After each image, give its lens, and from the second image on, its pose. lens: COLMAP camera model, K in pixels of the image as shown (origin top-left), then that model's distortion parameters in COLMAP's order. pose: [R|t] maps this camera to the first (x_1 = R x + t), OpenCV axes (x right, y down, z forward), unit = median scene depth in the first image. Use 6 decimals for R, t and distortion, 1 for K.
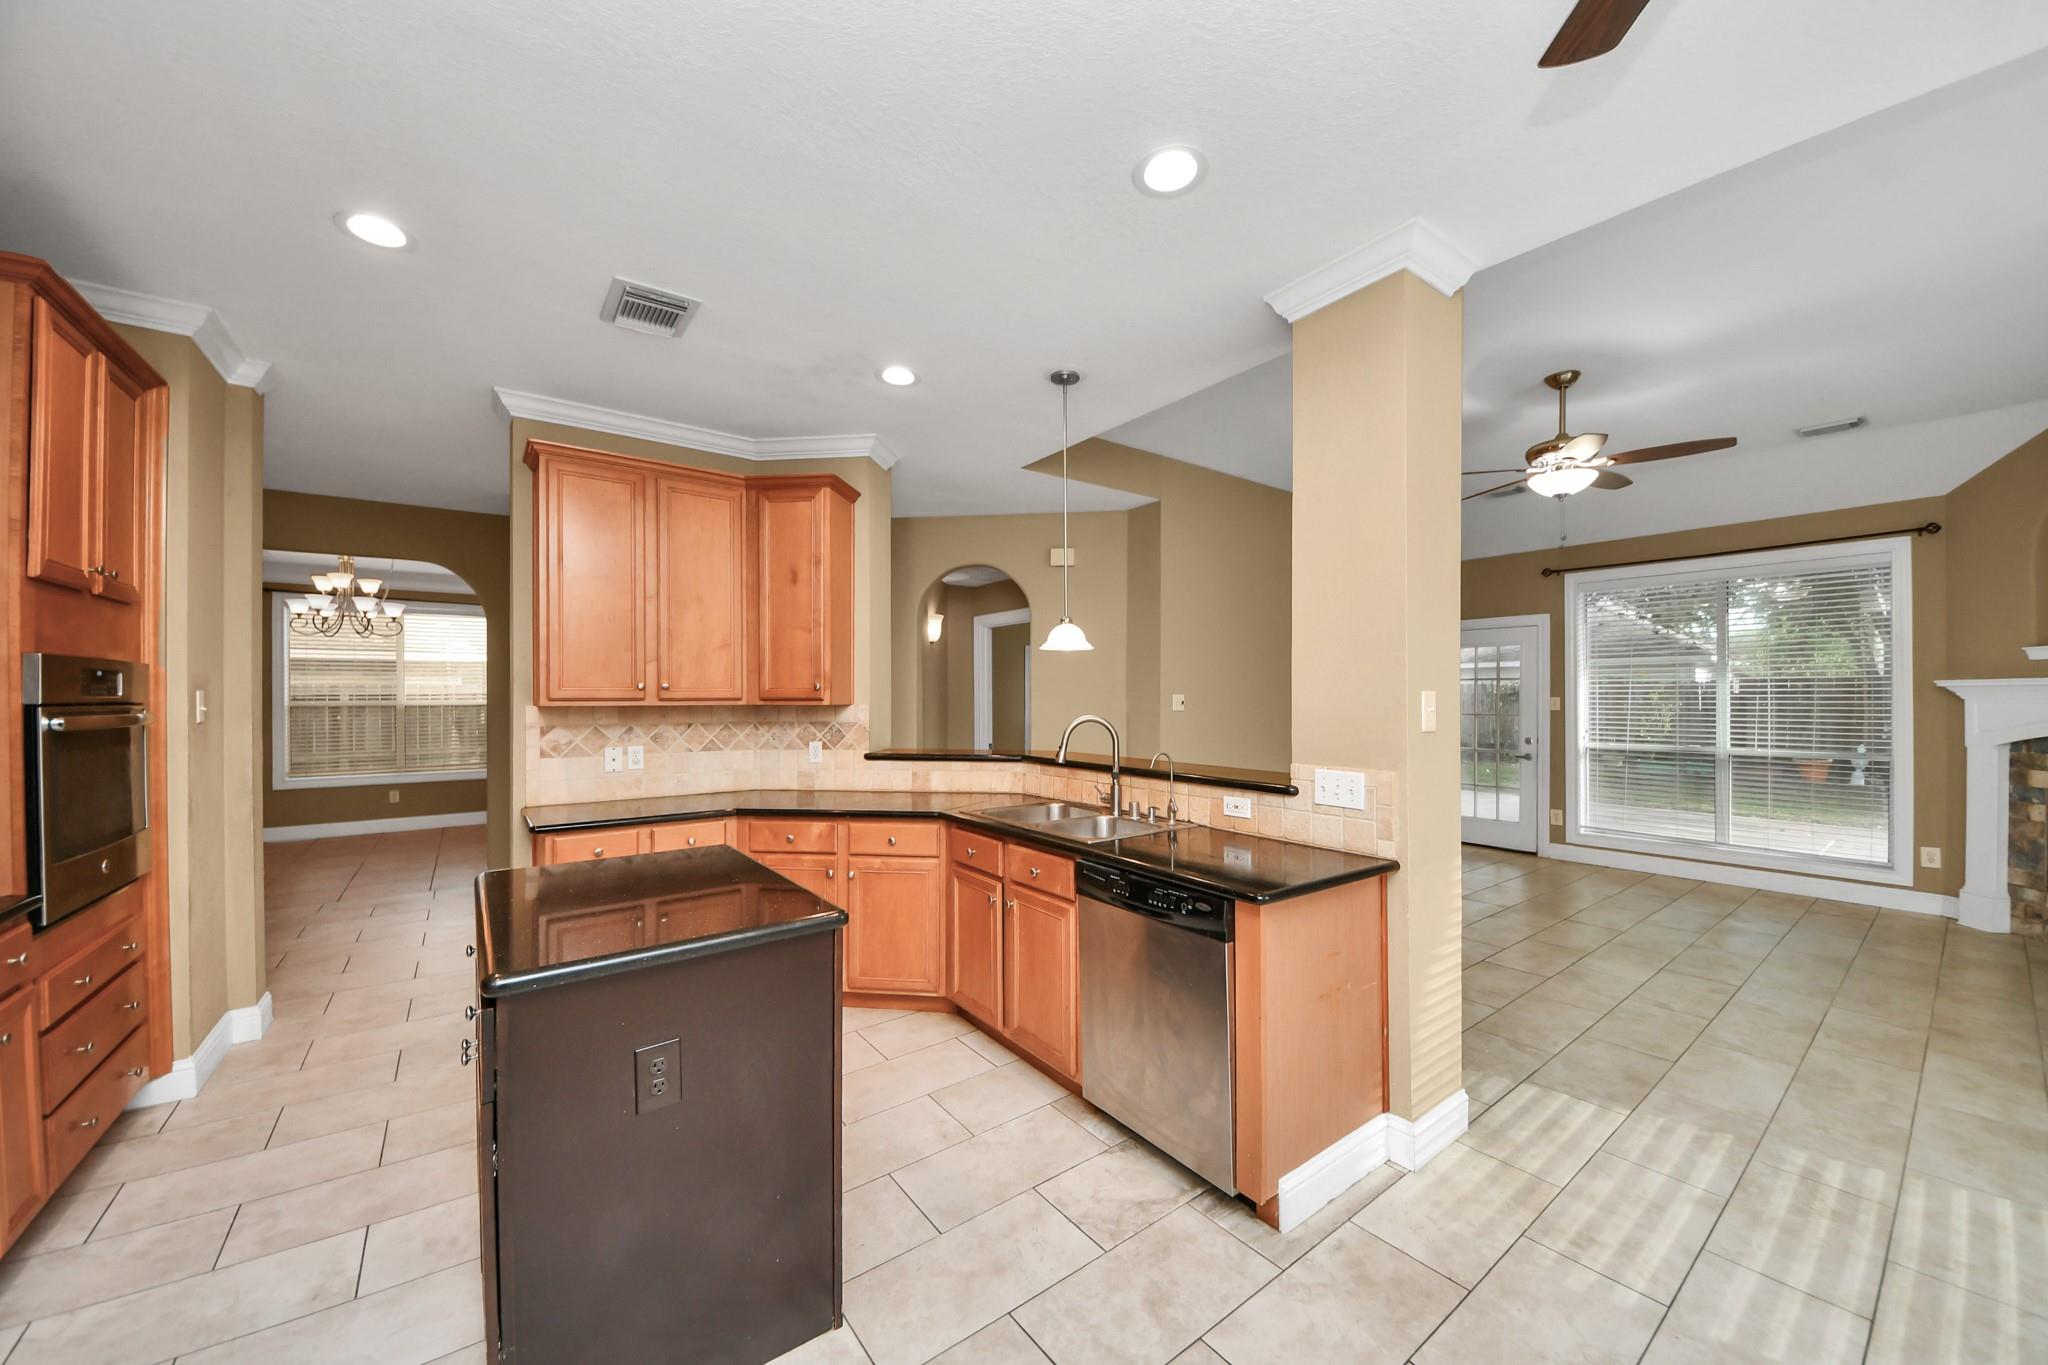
lens RADIAL K [[728.5, 0, 1011.7], [0, 728.5, 696.4], [0, 0, 1]] dist [-0.007637, -0.007246]
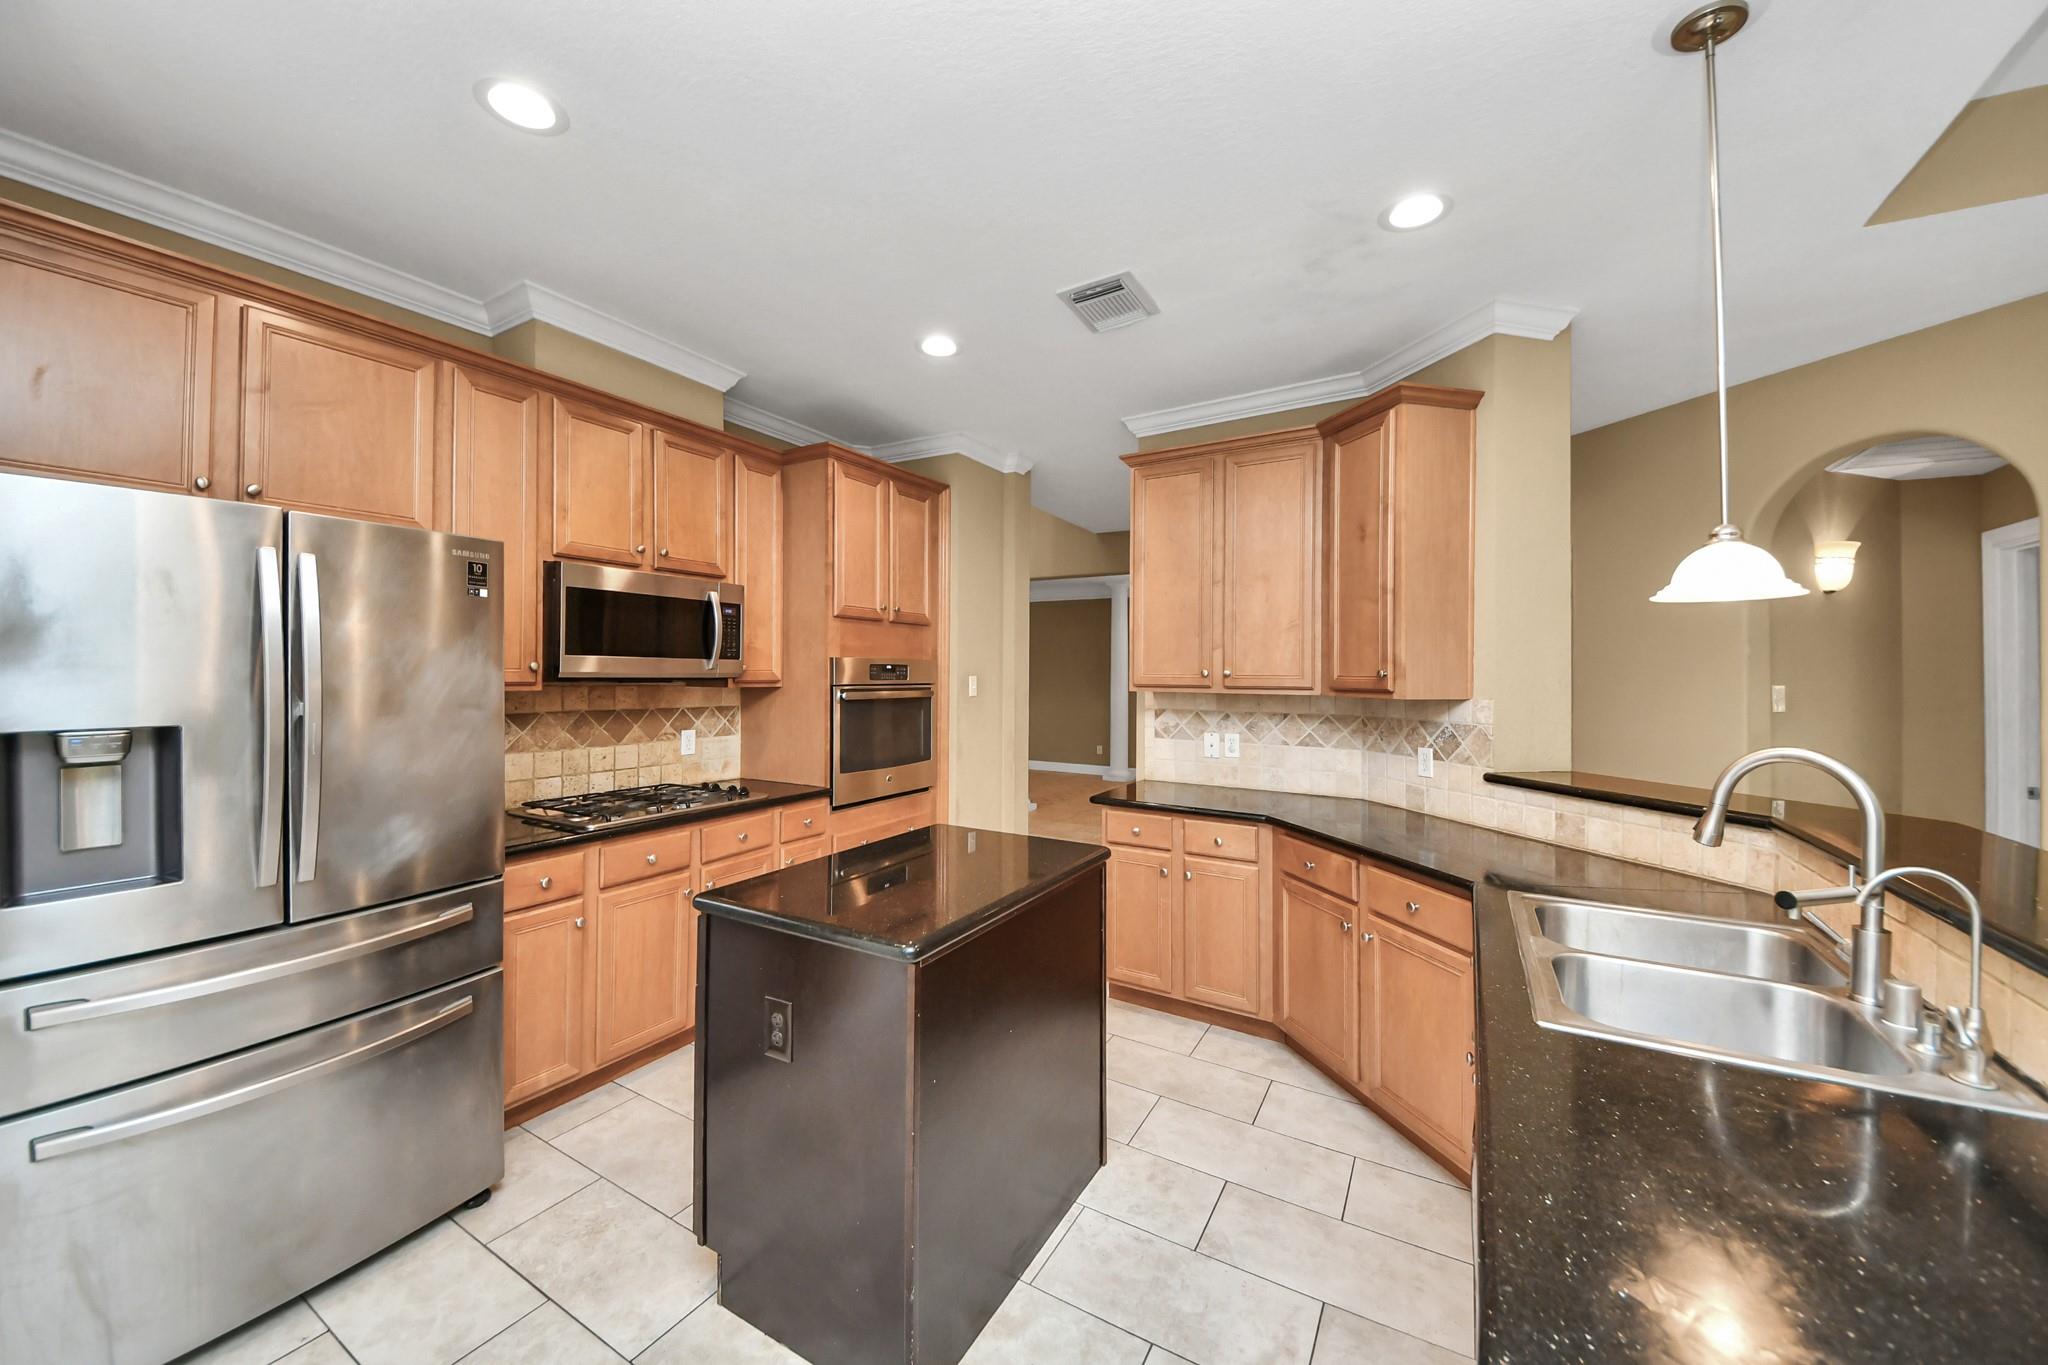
lens RADIAL K [[728.5, 0, 1030.0], [0, 728.5, 669.6], [0, 0, 1]] dist [-0.007637, -0.007246]
pose [[0.373825, 0.000198, -0.927499, 0.301506], [-0.008646, 0.999957, -0.003271, -0.013128], [0.927459, 0.009242, 0.373810, 0.396789]]
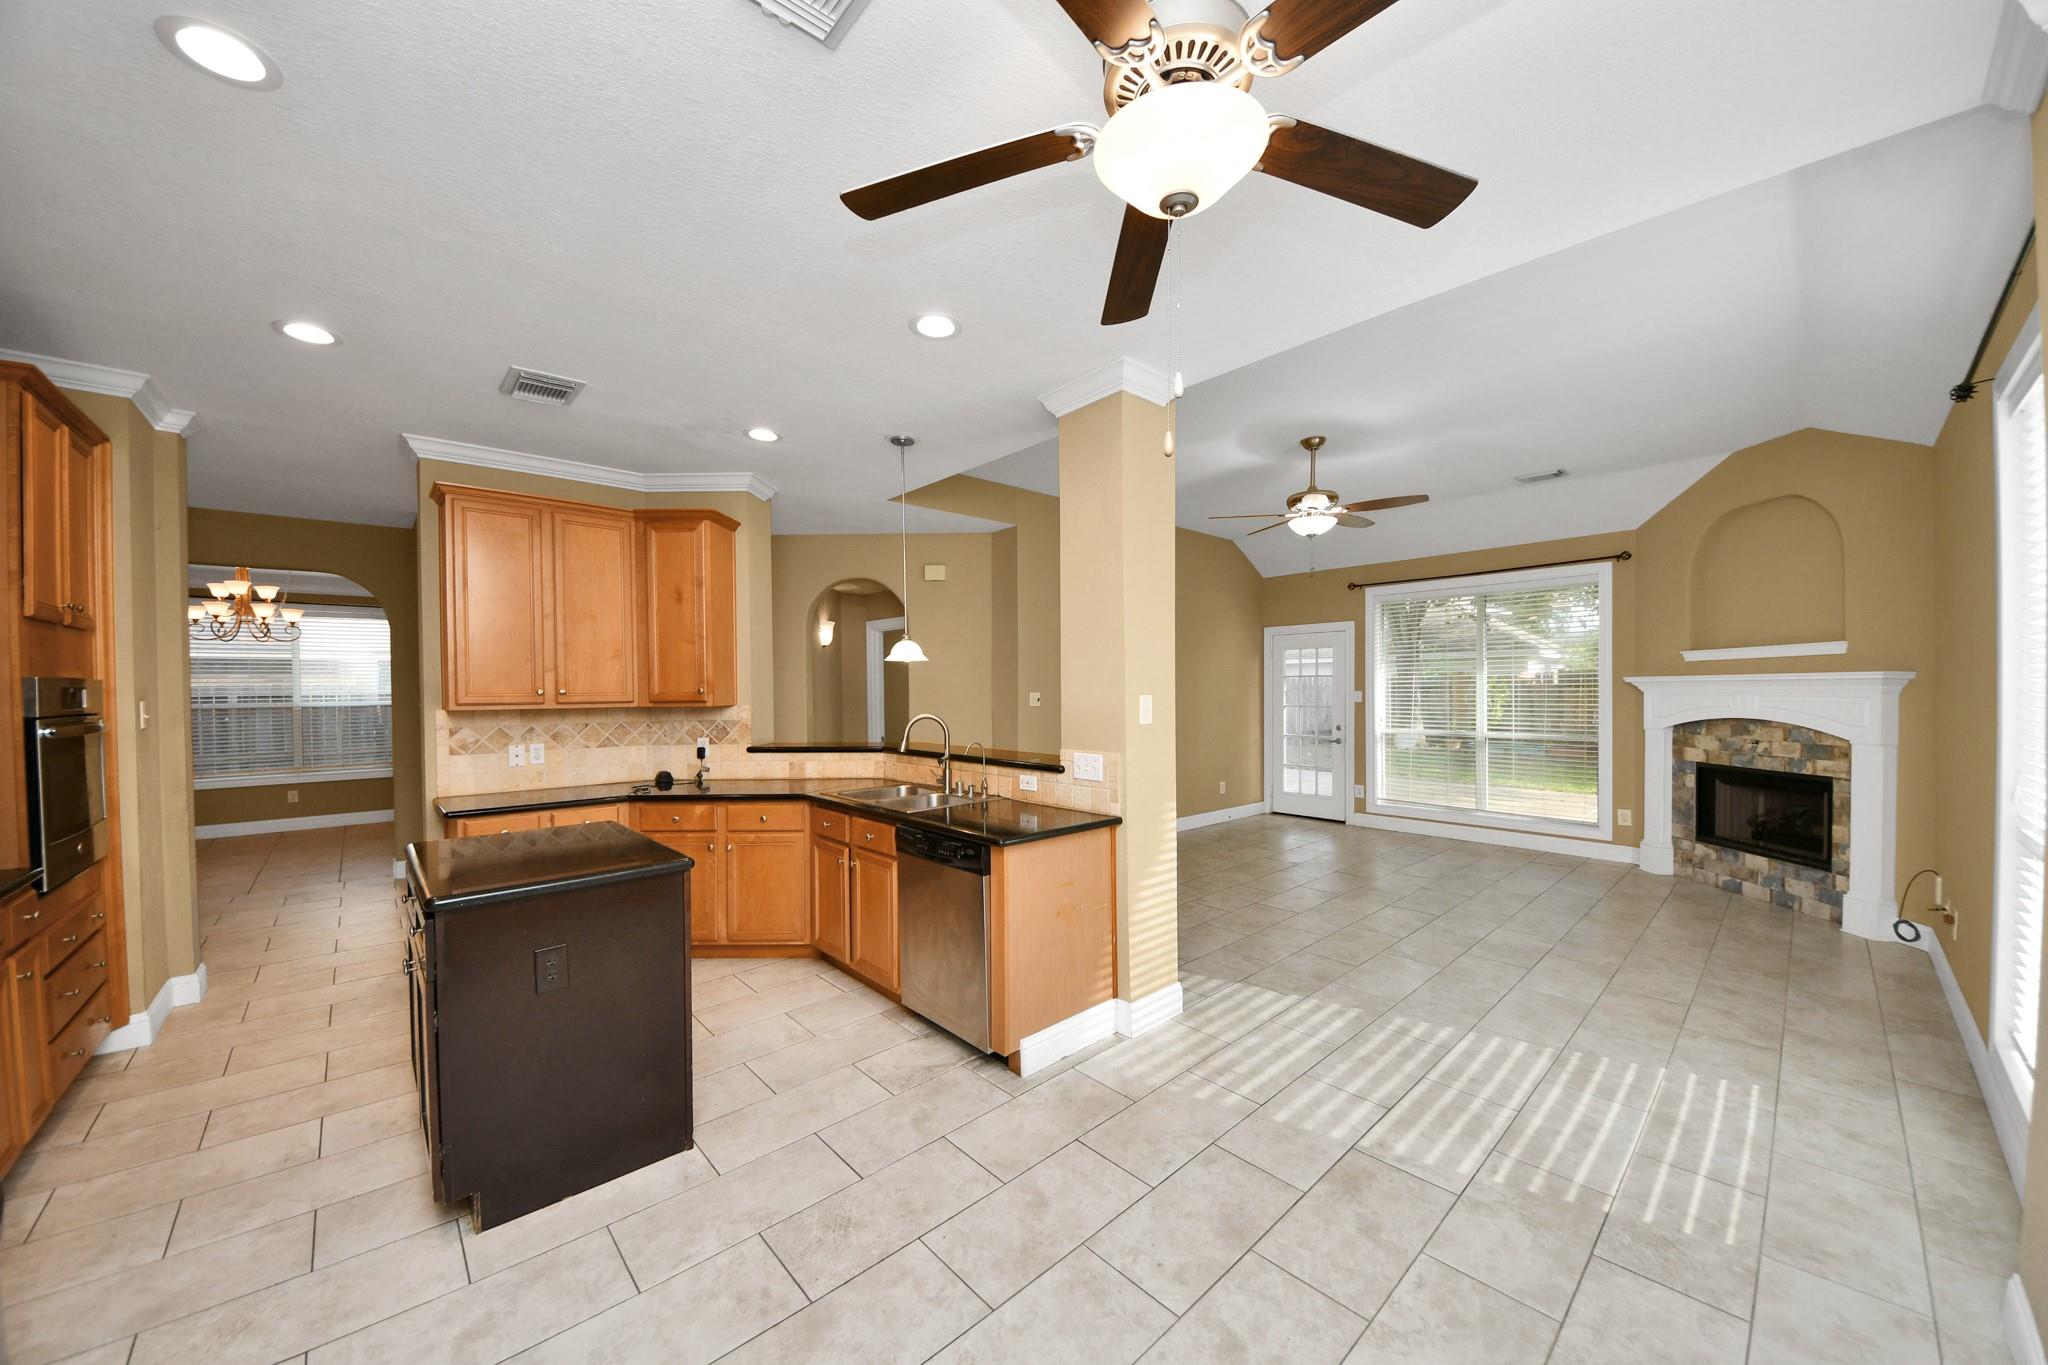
lens RADIAL K [[728.5, 0, 1025.4], [0, 728.5, 699.7], [0, 0, 1]] dist [-0.007637, -0.007246]
pose [[0.994181, -0.008799, 0.107364, 0.133536], [0.007023, 0.999832, 0.016907, -0.015652], [-0.107495, -0.016054, 0.994076, -0.235881]]
